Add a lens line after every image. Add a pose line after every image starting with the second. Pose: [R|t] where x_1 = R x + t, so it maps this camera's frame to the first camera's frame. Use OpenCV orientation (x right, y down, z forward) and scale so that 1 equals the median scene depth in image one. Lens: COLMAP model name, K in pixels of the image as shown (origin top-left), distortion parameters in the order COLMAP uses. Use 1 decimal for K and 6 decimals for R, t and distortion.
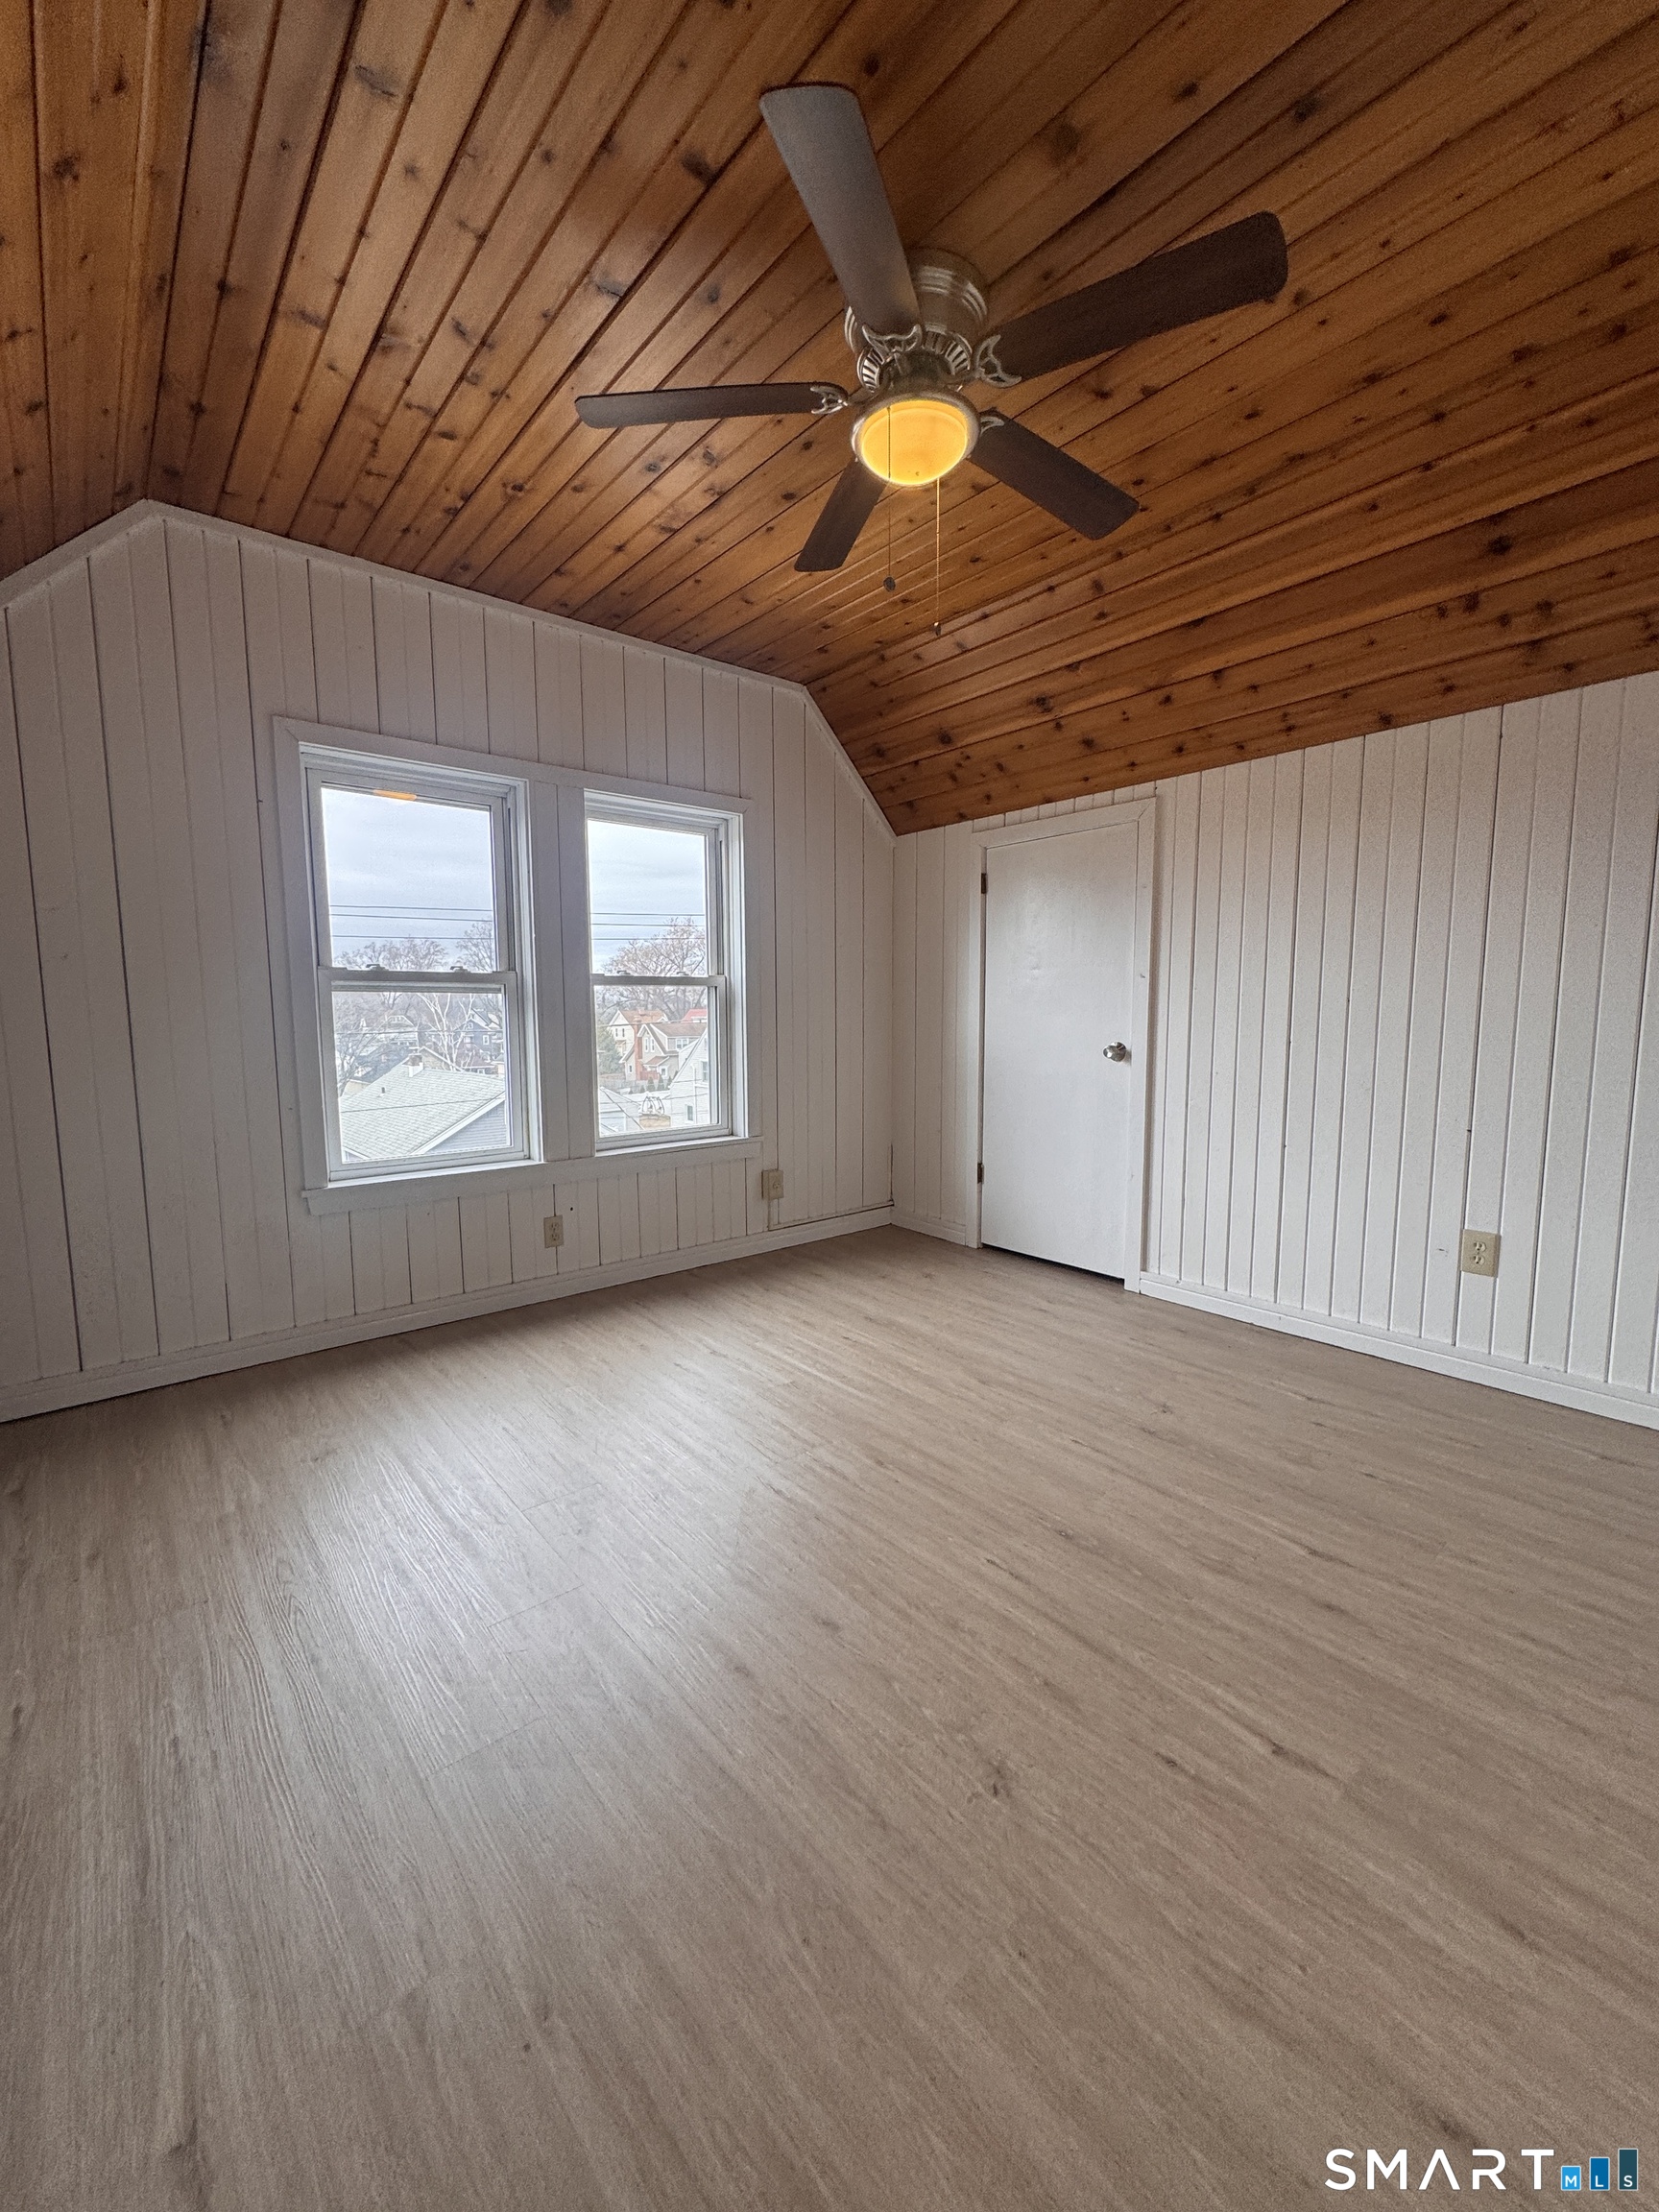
lens RADIAL K [[879.5, 0, 836.7], [0, 879.5, 1104.9], [0, 0, 1]] dist [-0.004604, 0.000289]
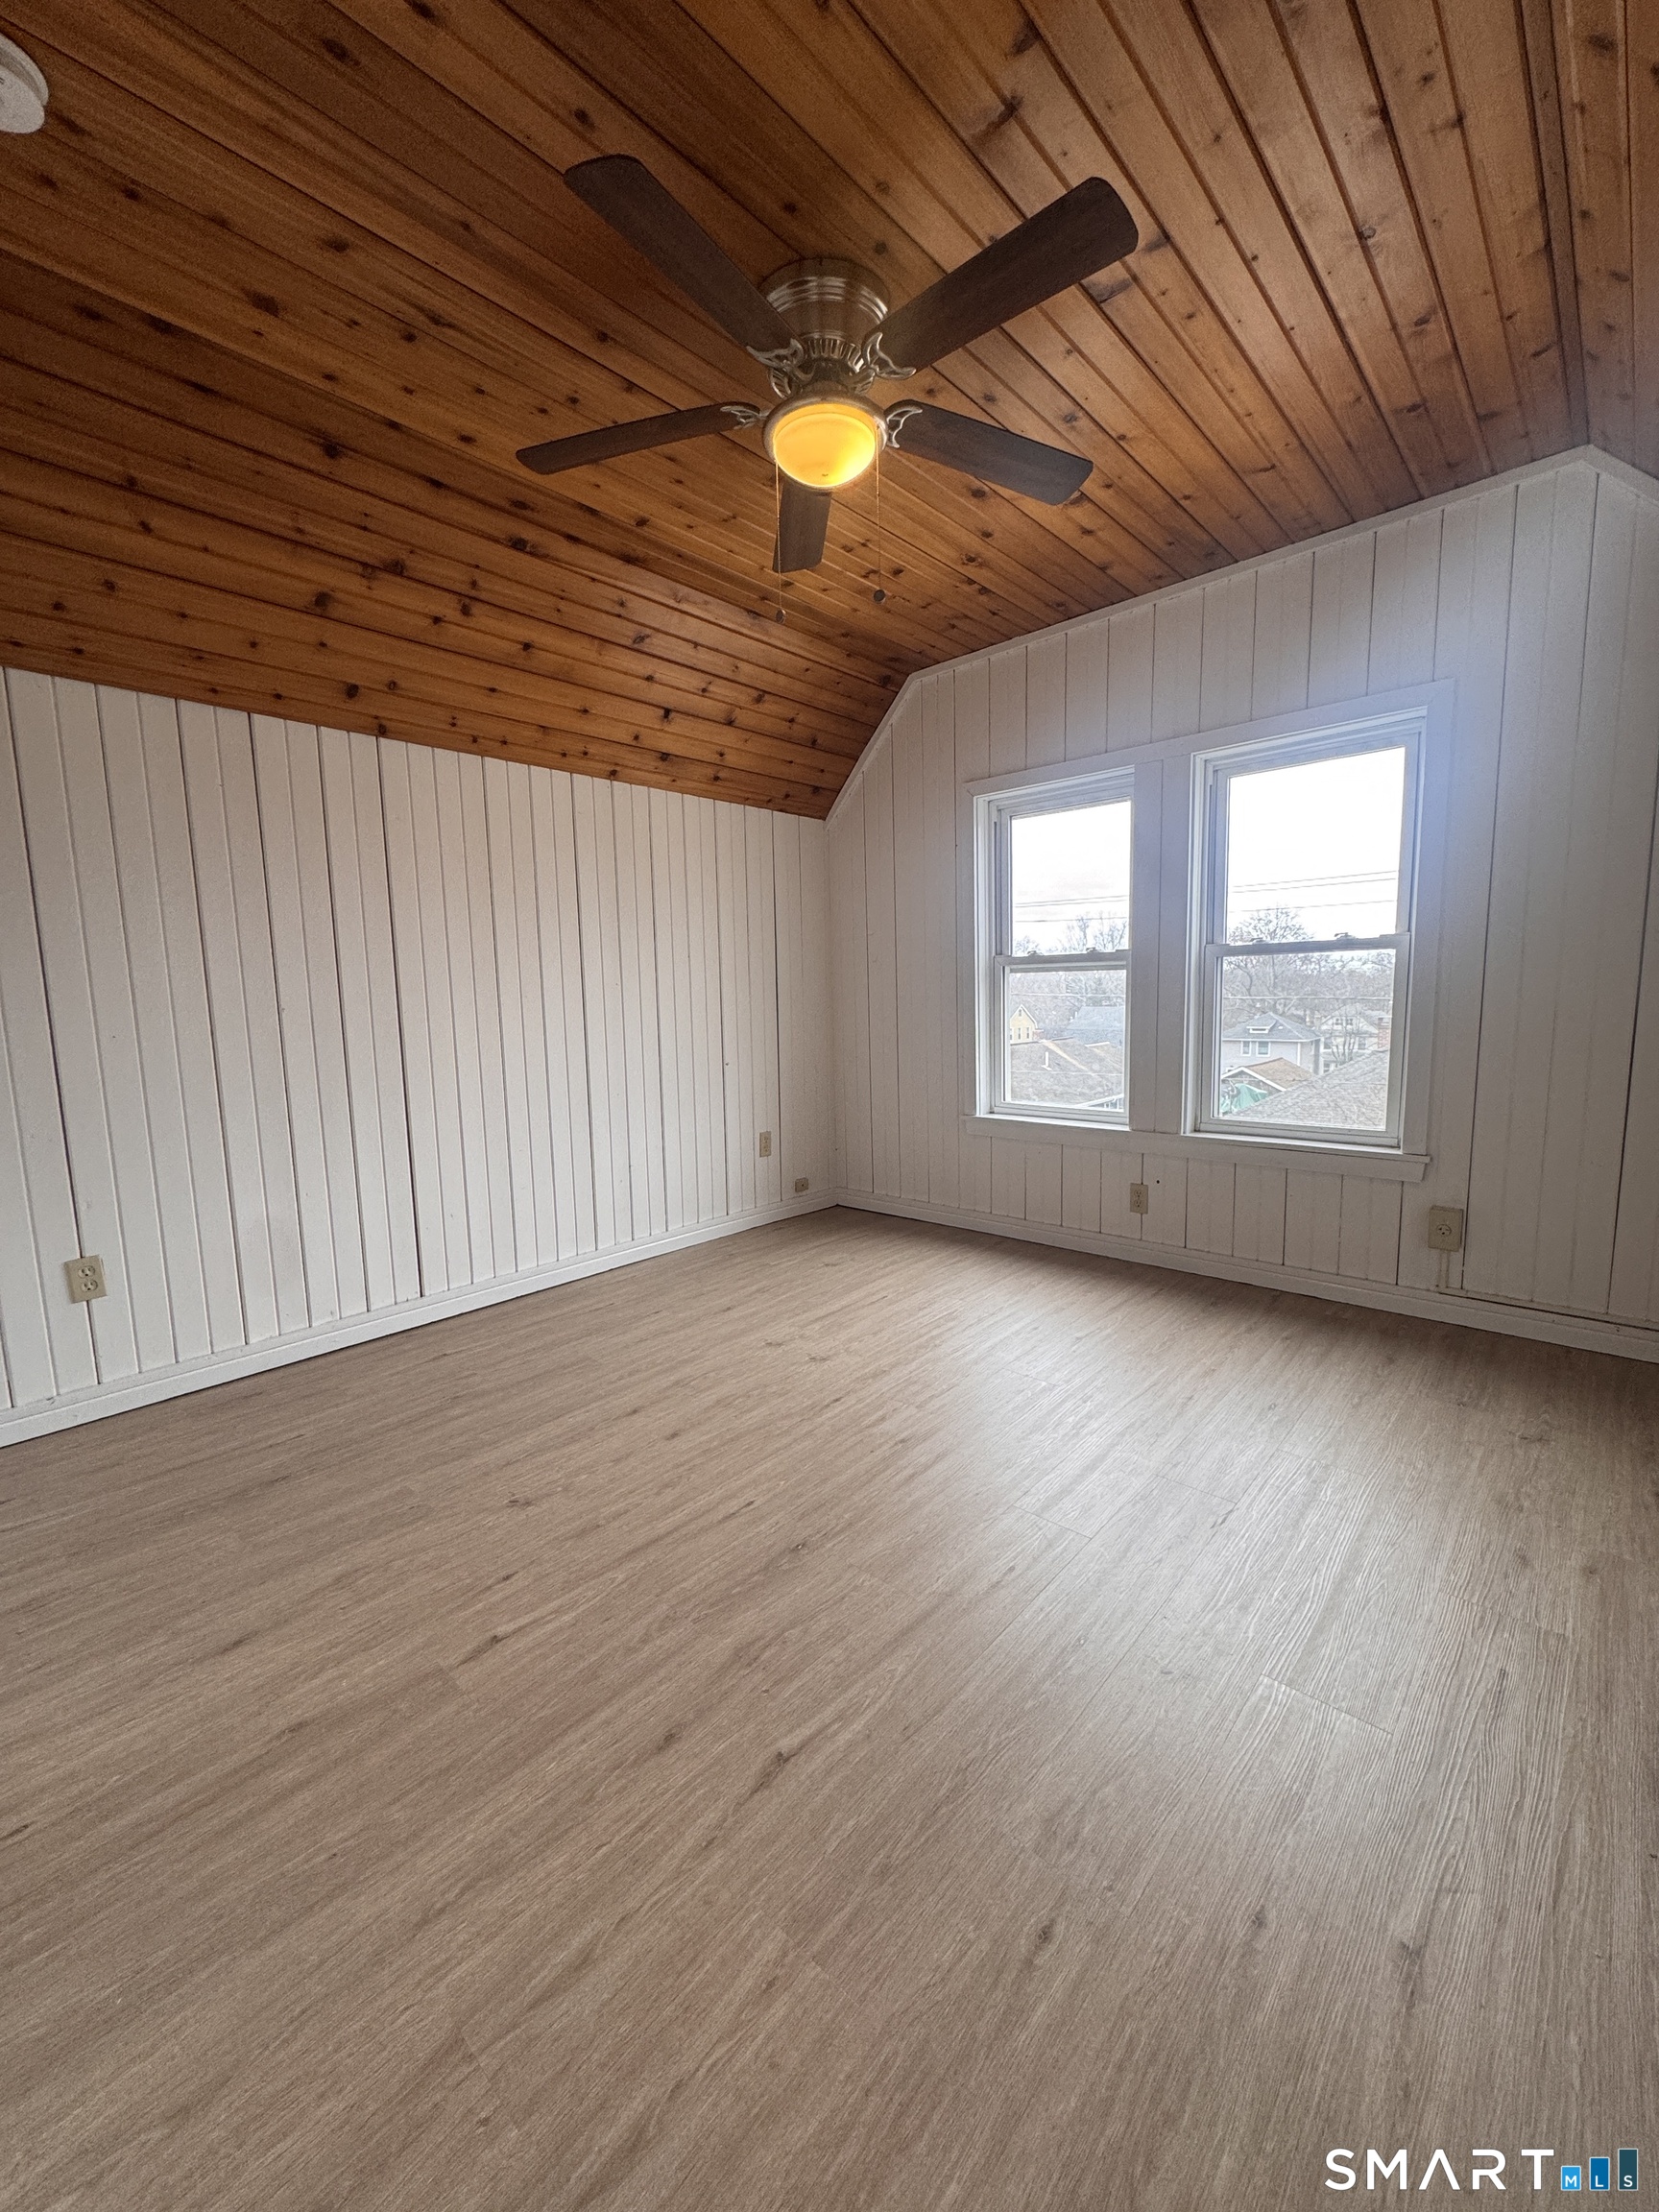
lens RADIAL K [[879.5, 0, 827.3], [0, 879.5, 1106.0], [0, 0, 1]] dist [-0.004604, 0.000289]
pose [[0.119610, 0.131120, -0.984124, 0.819592], [-0.082616, 0.989117, 0.121744, -0.076943], [0.989378, 0.066743, 0.129141, 0.626800]]
